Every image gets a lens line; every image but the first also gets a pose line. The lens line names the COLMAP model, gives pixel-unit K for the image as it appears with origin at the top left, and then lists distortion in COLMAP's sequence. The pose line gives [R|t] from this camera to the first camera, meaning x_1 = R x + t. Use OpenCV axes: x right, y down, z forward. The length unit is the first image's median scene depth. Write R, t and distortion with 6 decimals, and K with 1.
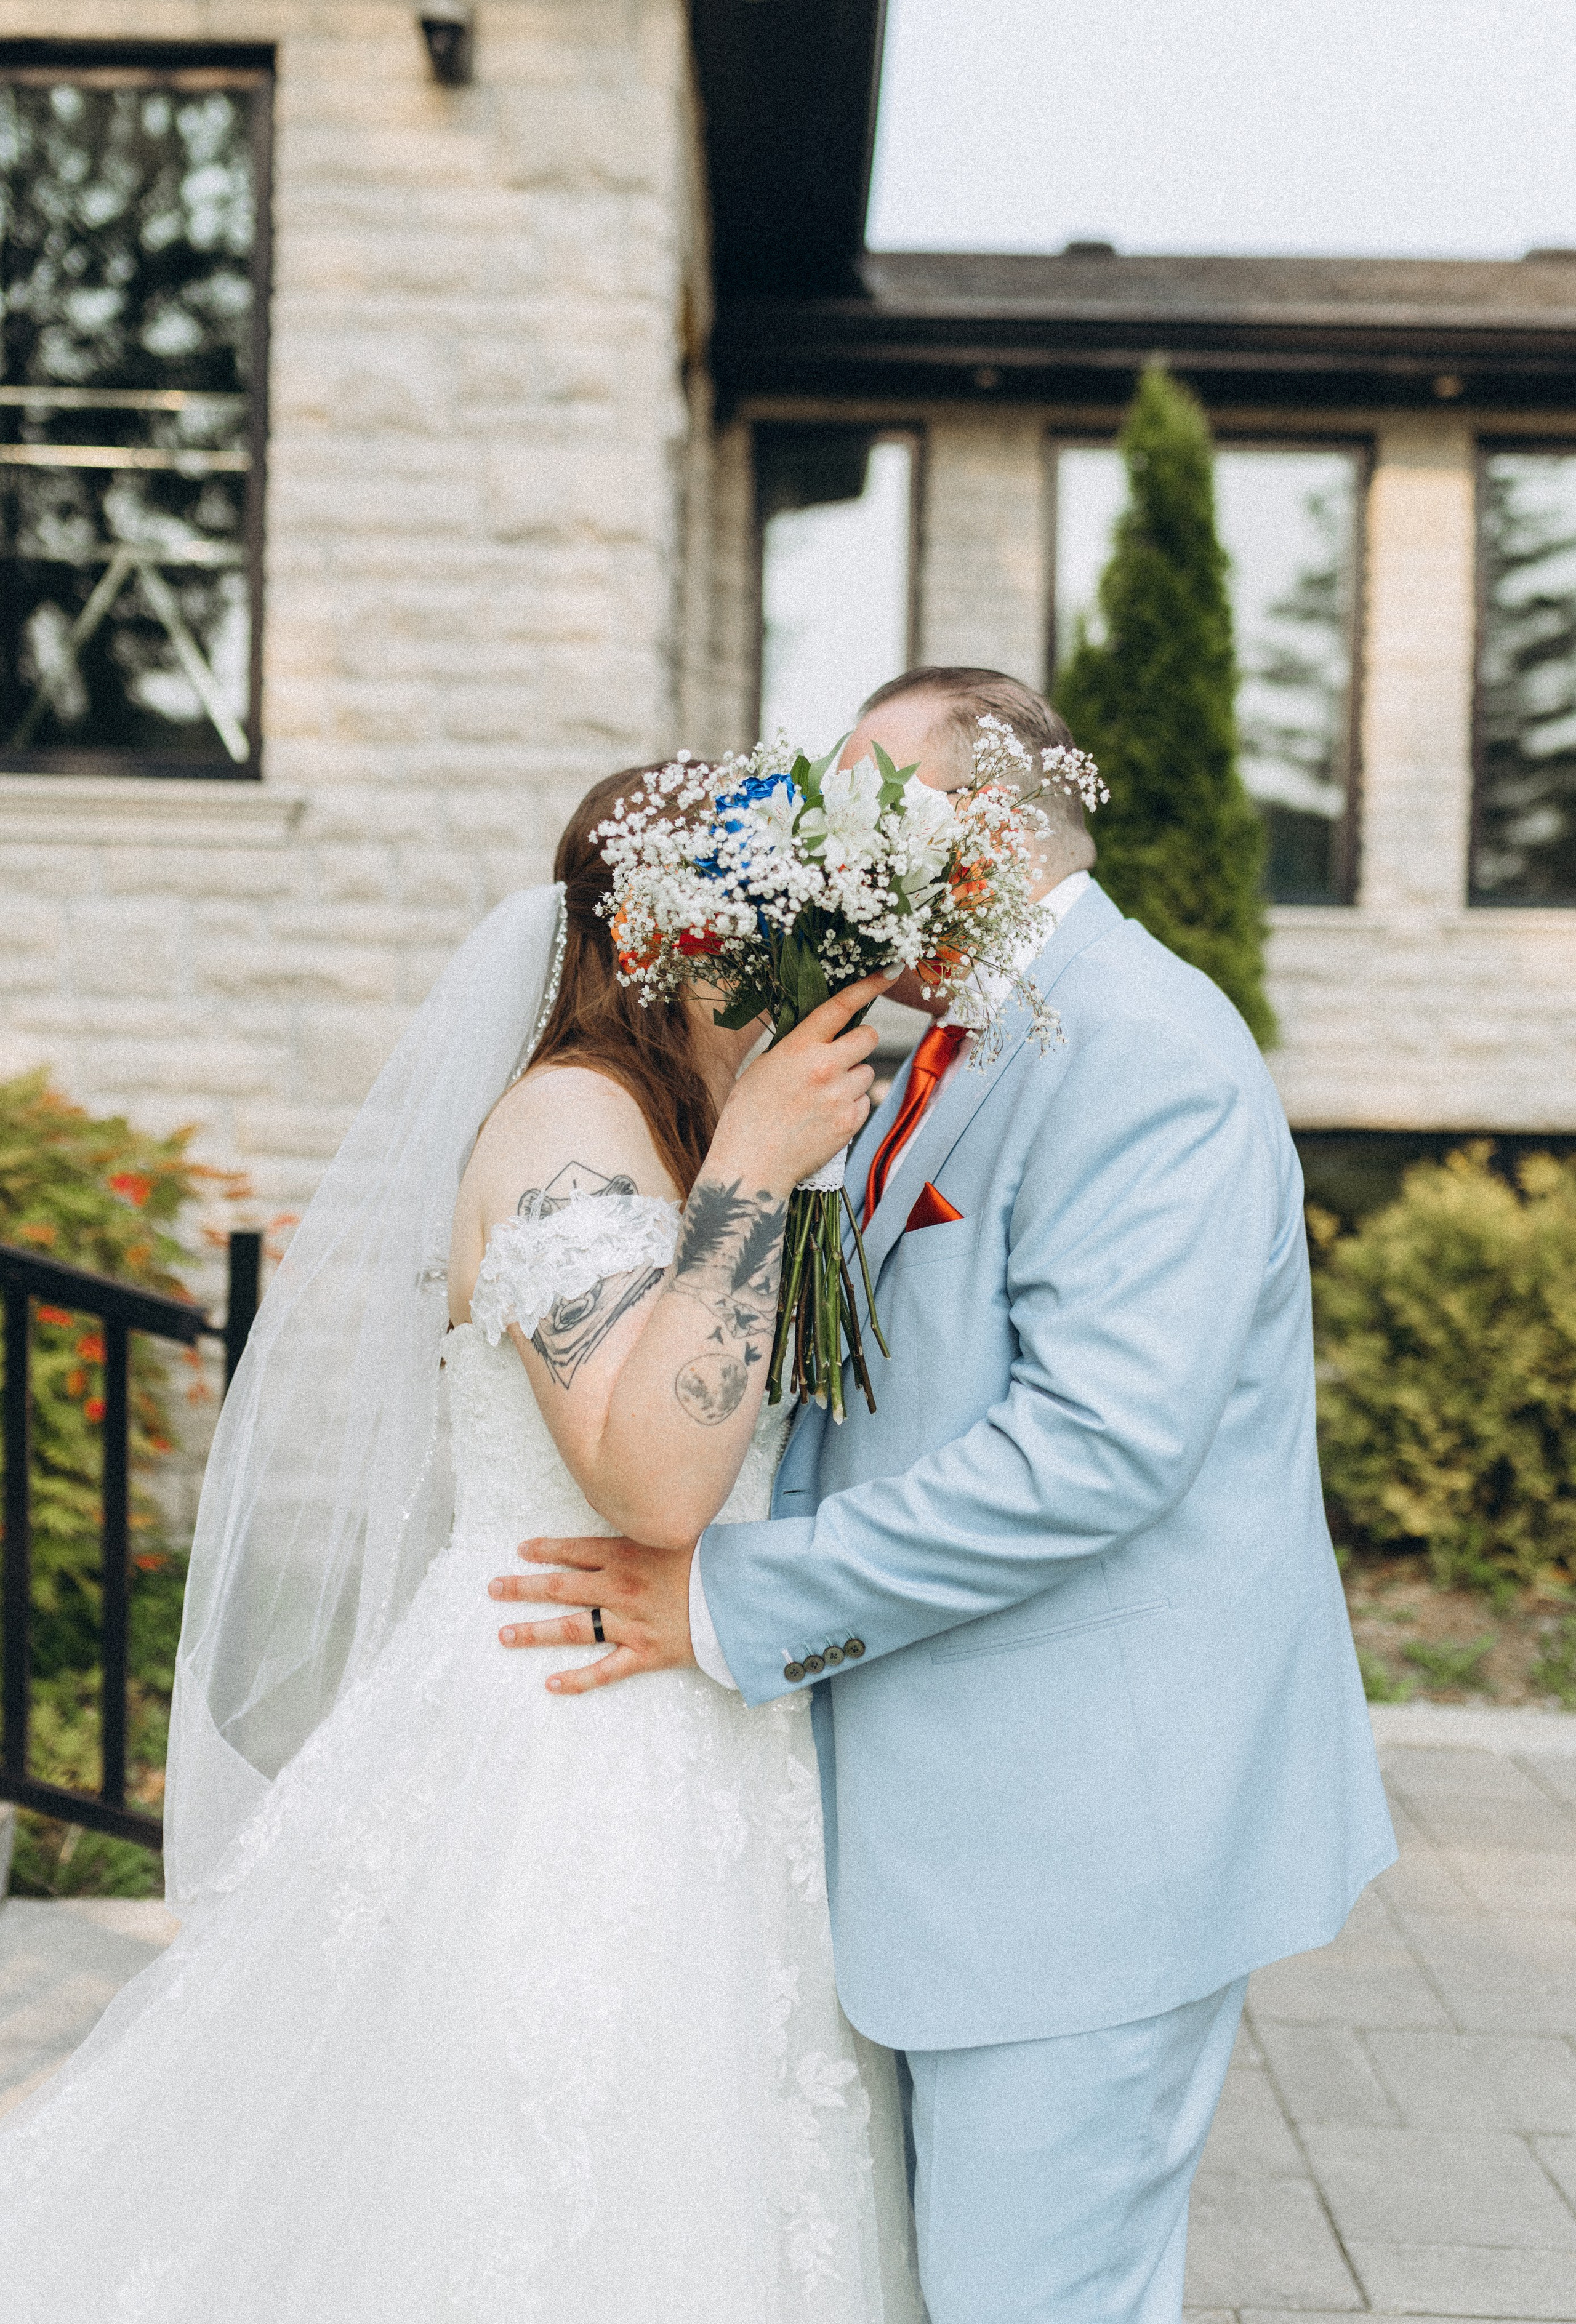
lens RADIAL K [[2315.2, 0, 805.6], [0, 2315.2, 1096.9], [0, 0, 1]] dist [0.066687, -0.107063]
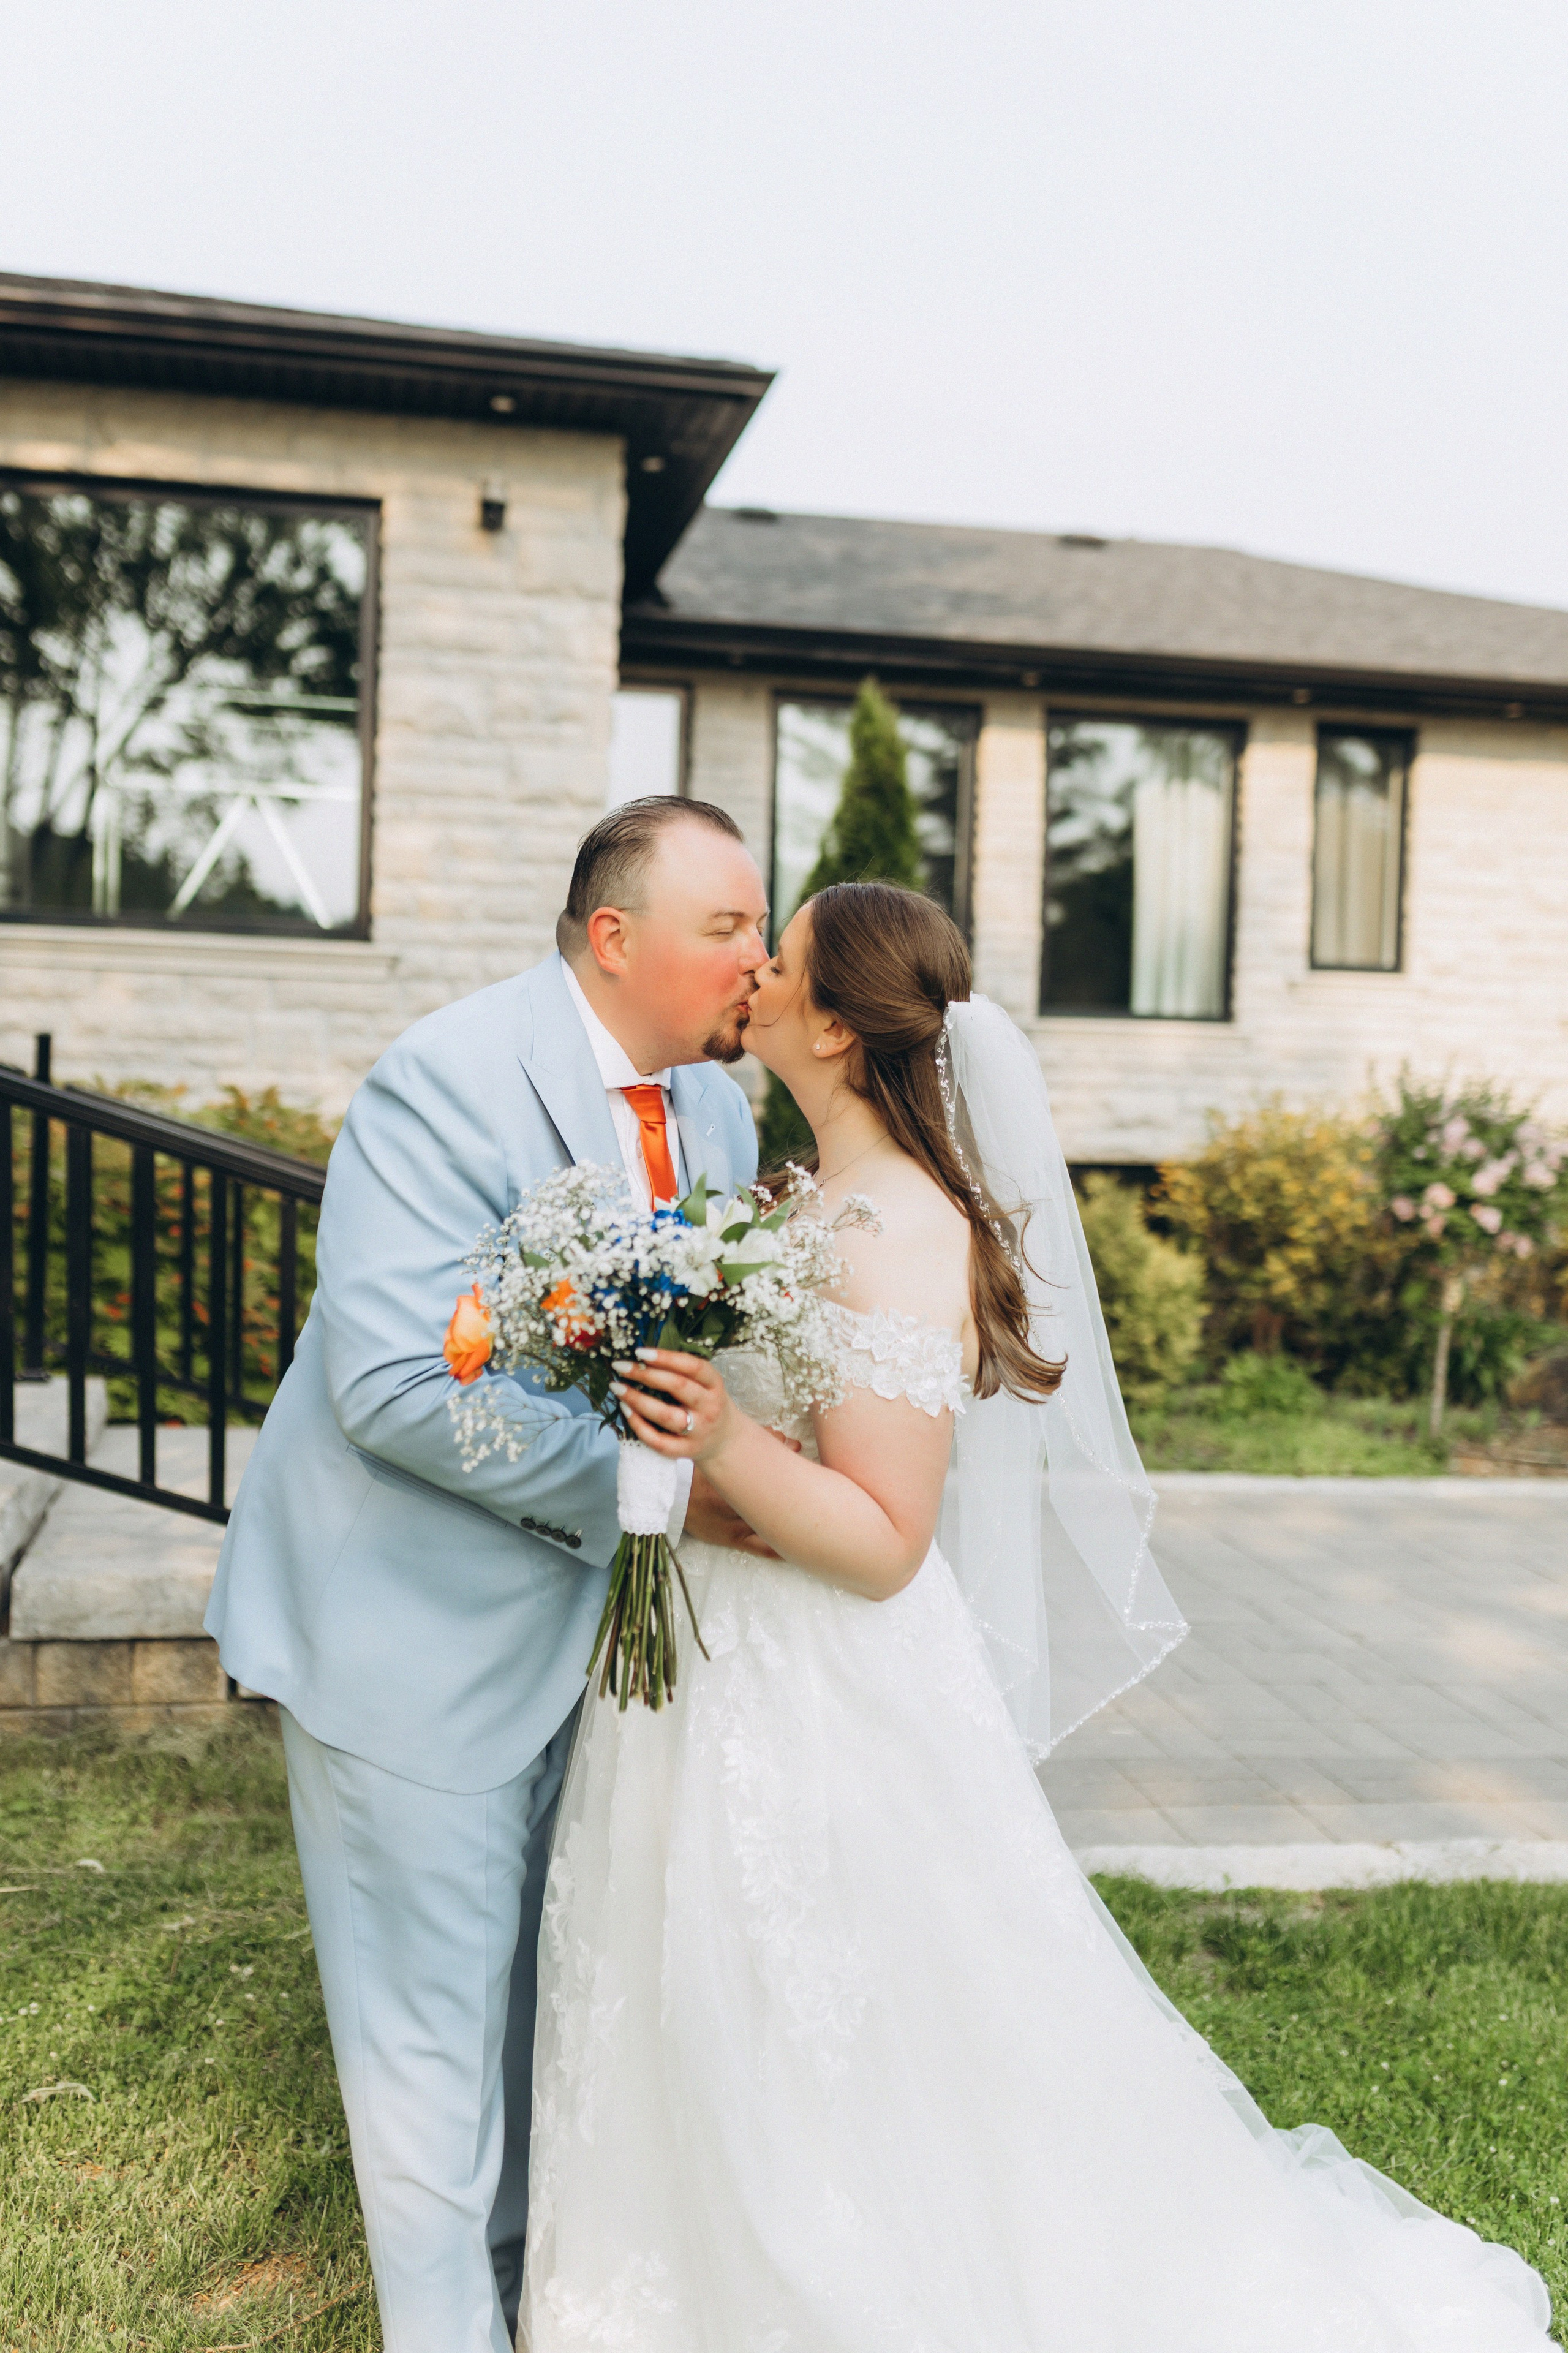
lens RADIAL K [[2273.7, 0, 784.0], [0, 2273.7, 1176.5], [0, 0, 1]] dist [0.063836, -0.101166]
pose [[0.979889, 0.003305, 0.199518, -0.257907], [-0.005934, 0.999903, 0.012577, 0.009229], [-0.199457, -0.013507, 0.979813, -0.631036]]
